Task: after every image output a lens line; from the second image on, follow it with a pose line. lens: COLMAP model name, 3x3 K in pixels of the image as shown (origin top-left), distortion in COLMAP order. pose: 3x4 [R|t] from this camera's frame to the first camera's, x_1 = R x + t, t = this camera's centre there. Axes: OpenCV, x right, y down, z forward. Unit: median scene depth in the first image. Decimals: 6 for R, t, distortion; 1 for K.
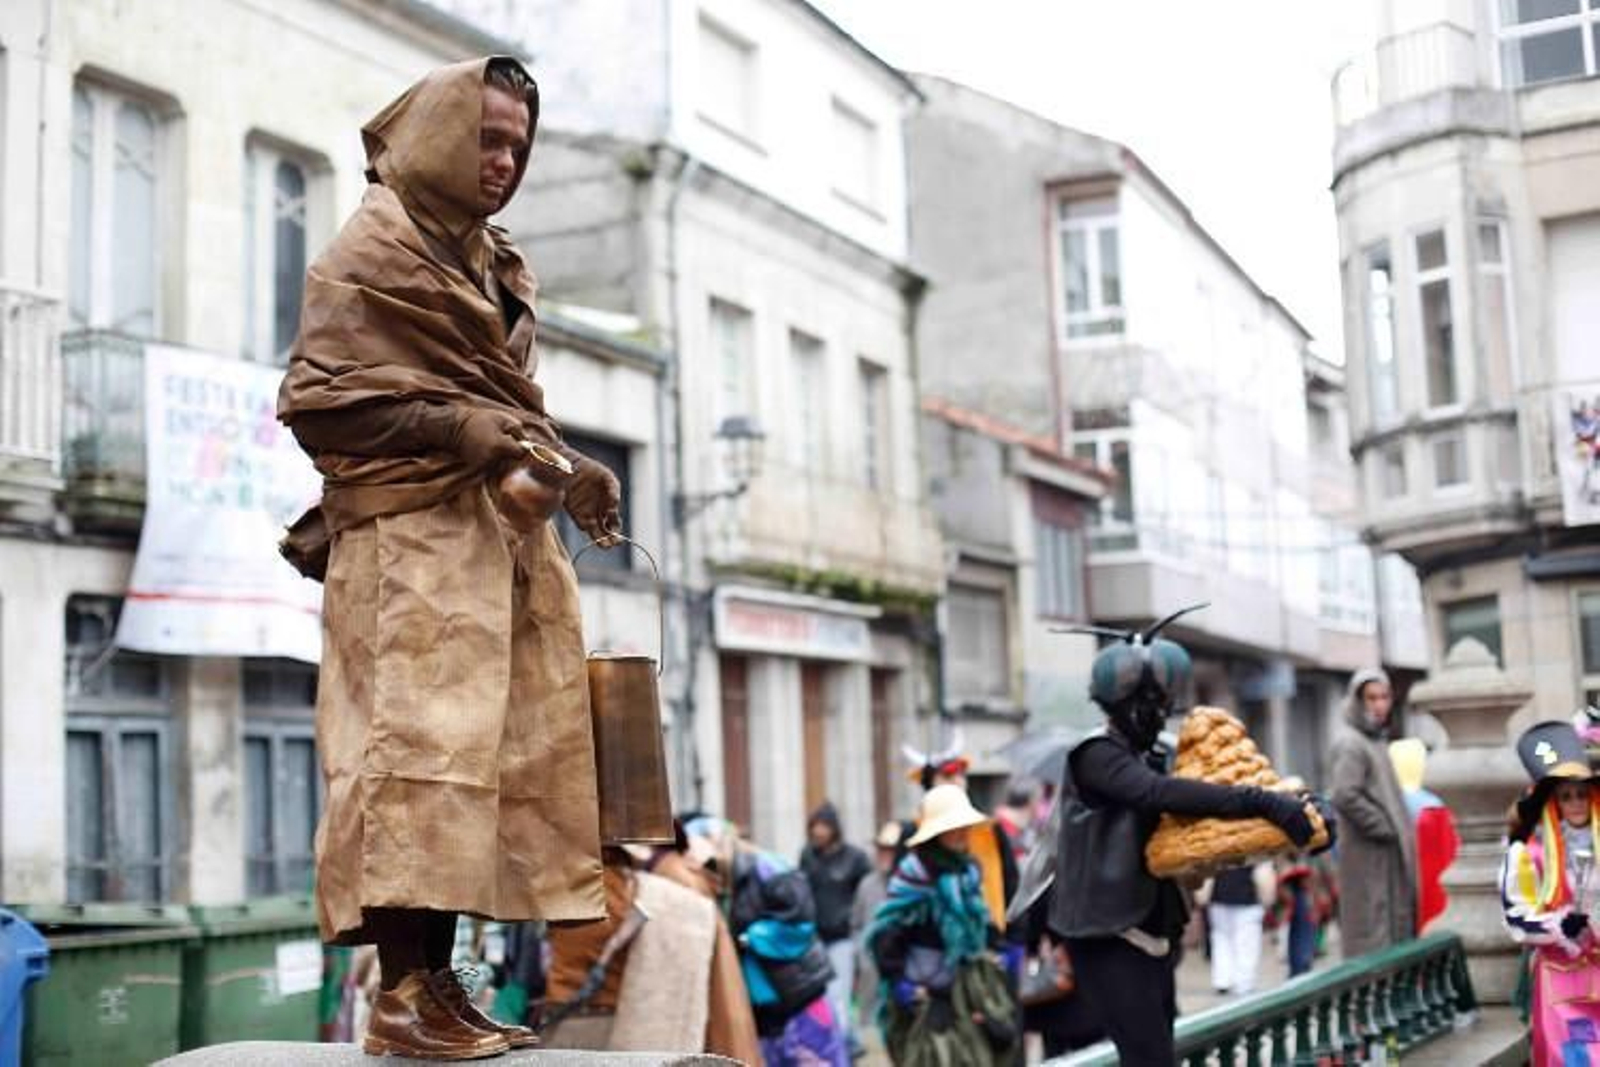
lens RADIAL K [[2253.6, 0, 800.0], [0, 2253.6, 533.5], [0, 0, 1]] dist [-0.112323, -0.009929]
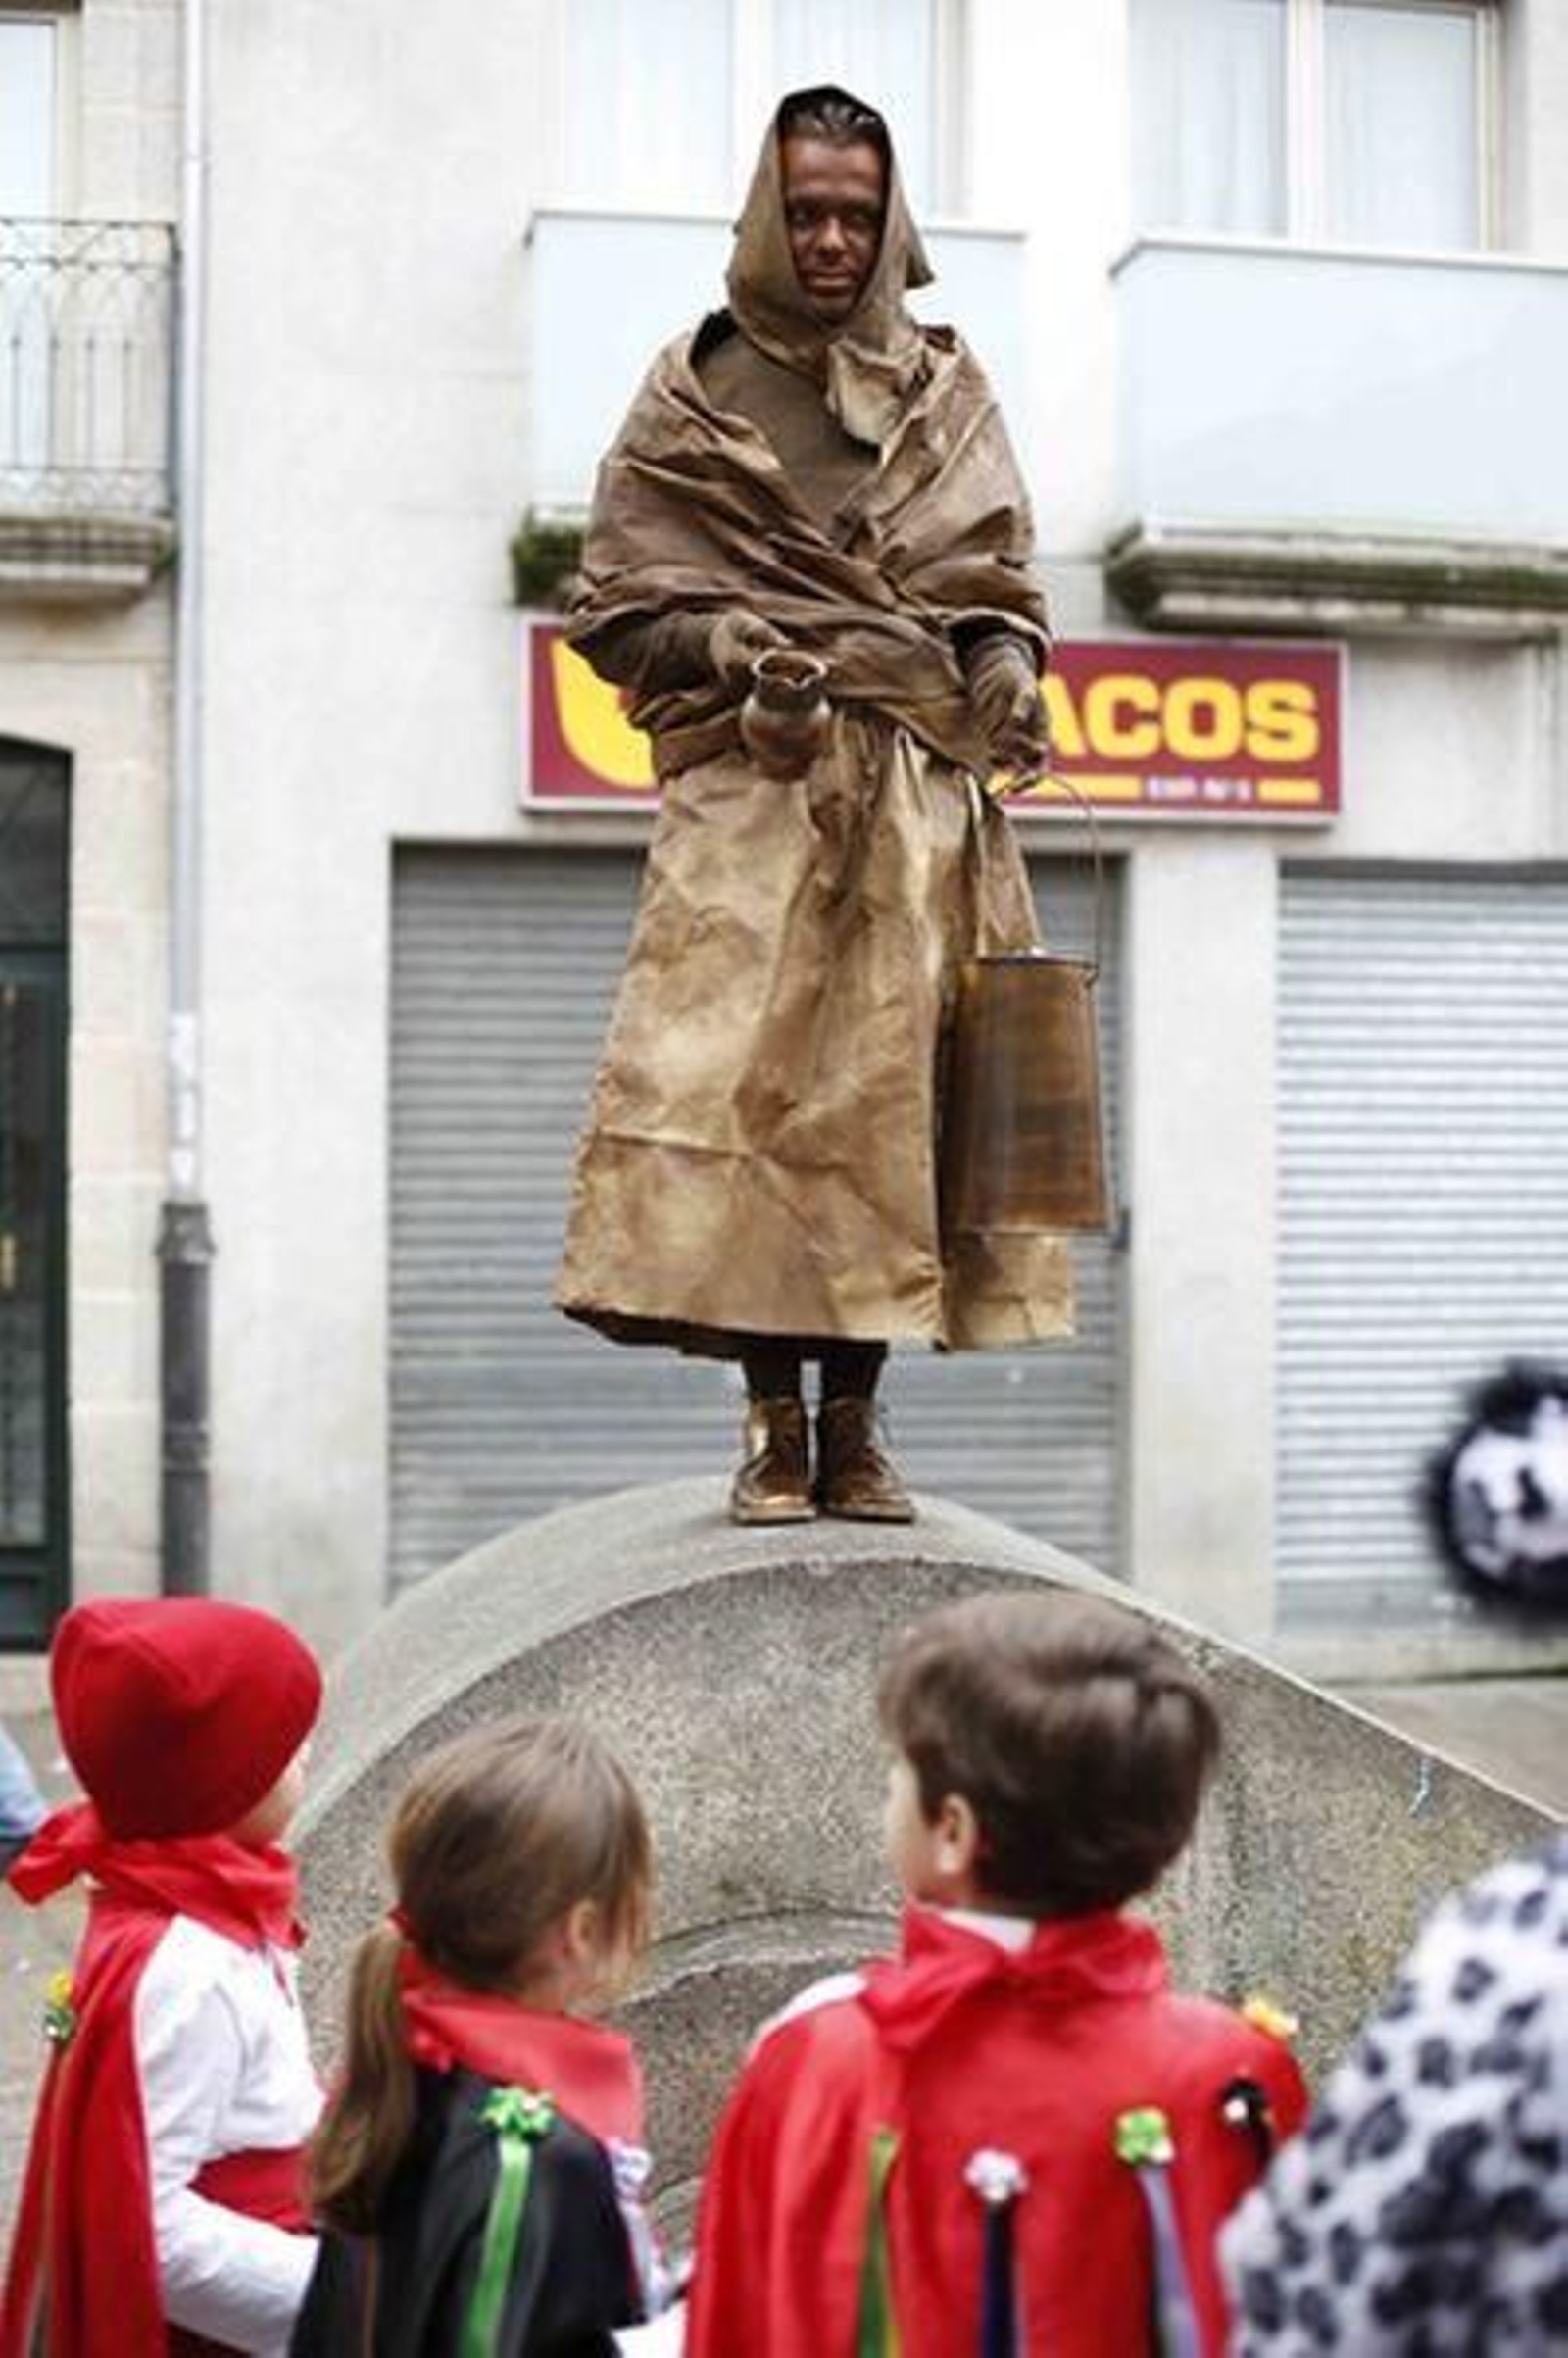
lens RADIAL K [[3321.2, 0, 784.0], [0, 3321.2, 1179.0], [0, 0, 1]] dist [-0.112323, -0.009929]
pose [[0.659699, 0.020898, -0.751239, 0.643679], [0.076201, 0.992602, 0.094528, 0.023189], [0.747657, -0.119606, 0.653226, 0.310030]]
